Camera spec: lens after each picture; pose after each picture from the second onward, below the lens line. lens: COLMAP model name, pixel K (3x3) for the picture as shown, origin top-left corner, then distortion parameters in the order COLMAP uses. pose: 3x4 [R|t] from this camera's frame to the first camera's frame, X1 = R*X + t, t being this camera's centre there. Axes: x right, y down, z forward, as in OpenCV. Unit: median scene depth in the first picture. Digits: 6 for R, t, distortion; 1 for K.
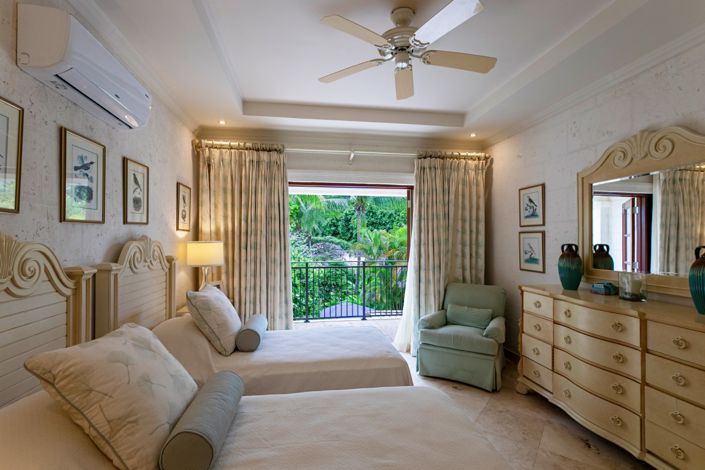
lens RADIAL K [[332.2, 0, 352.5], [0, 332.2, 235.0], [0, 0, 1]] dist [0.000439, 0.000298]
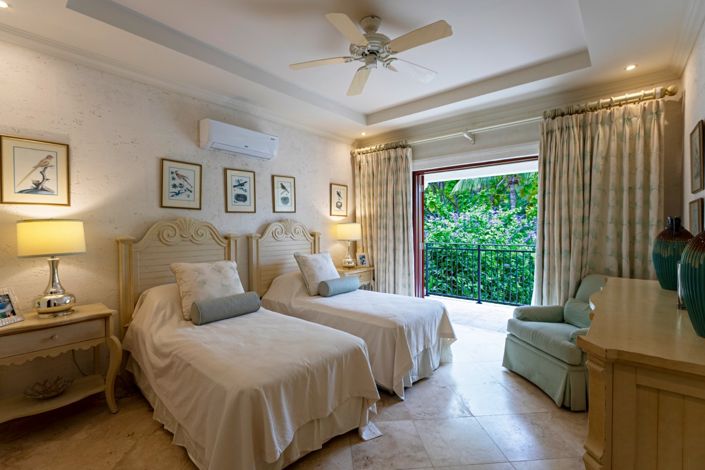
lens RADIAL K [[321.1, 0, 352.4], [0, 321.1, 229.7], [0, 0, 1]] dist [-0.000465, 0.000367]
pose [[0.659899, 0.001352, -0.751353, 0.539689], [0.018077, 0.999680, 0.017676, 0.021574], [0.751137, -0.025246, 0.659663, 0.109084]]
